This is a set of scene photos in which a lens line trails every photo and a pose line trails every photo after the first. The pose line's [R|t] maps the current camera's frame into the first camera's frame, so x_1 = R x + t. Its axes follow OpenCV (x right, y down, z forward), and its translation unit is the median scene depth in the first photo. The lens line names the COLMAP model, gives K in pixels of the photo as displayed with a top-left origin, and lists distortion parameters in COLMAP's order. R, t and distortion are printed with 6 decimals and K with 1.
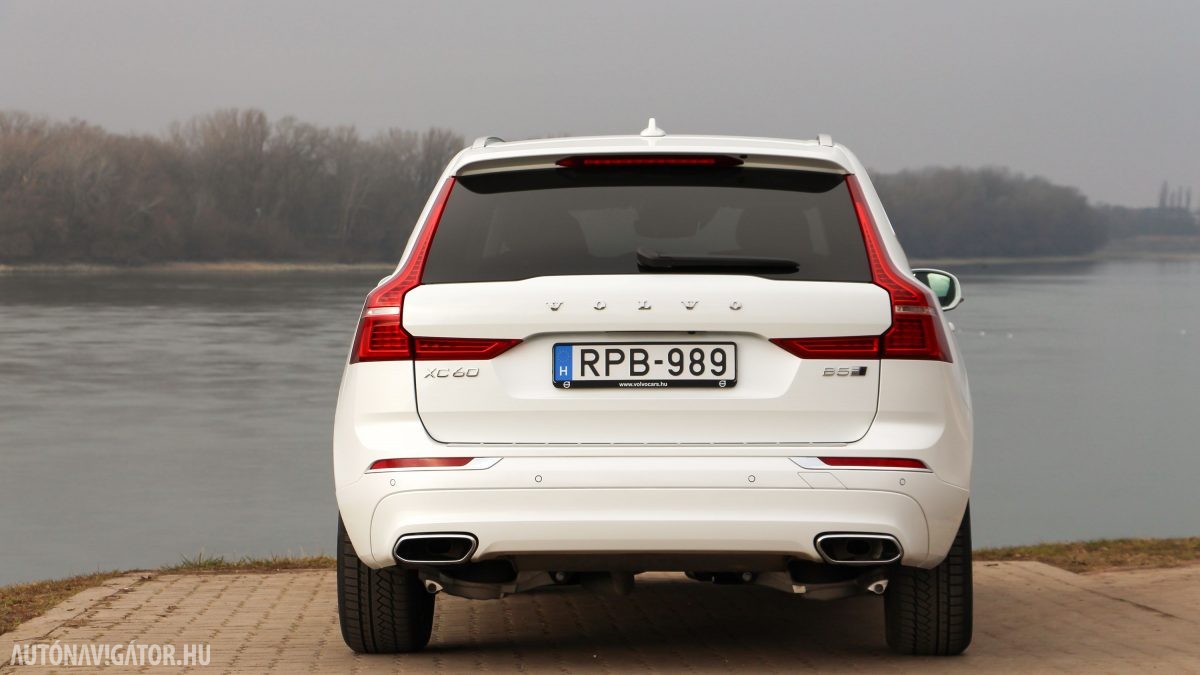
lens RADIAL K [[3528.0, 0, 601.0], [0, 3528.0, 334.4], [0, 0, 1]] dist [0.812220, -0.148674]
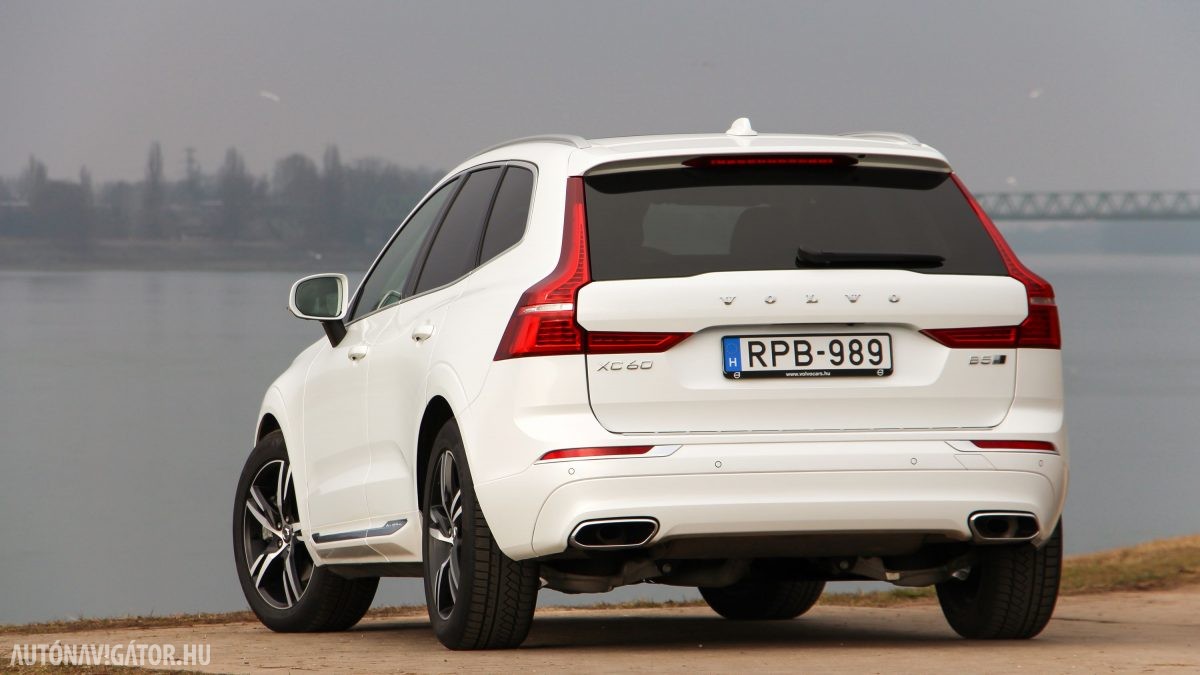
lens RADIAL K [[6818.4, 0, 599.6], [0, 6818.4, 338.6], [0, 0, 1]] dist [2.354751, 2.409683]
pose [[0.960116, -0.009964, 0.279426, -0.616287], [0.013331, 0.999860, -0.010151, 0.023400], [-0.279286, 0.013471, 0.960114, -0.939400]]
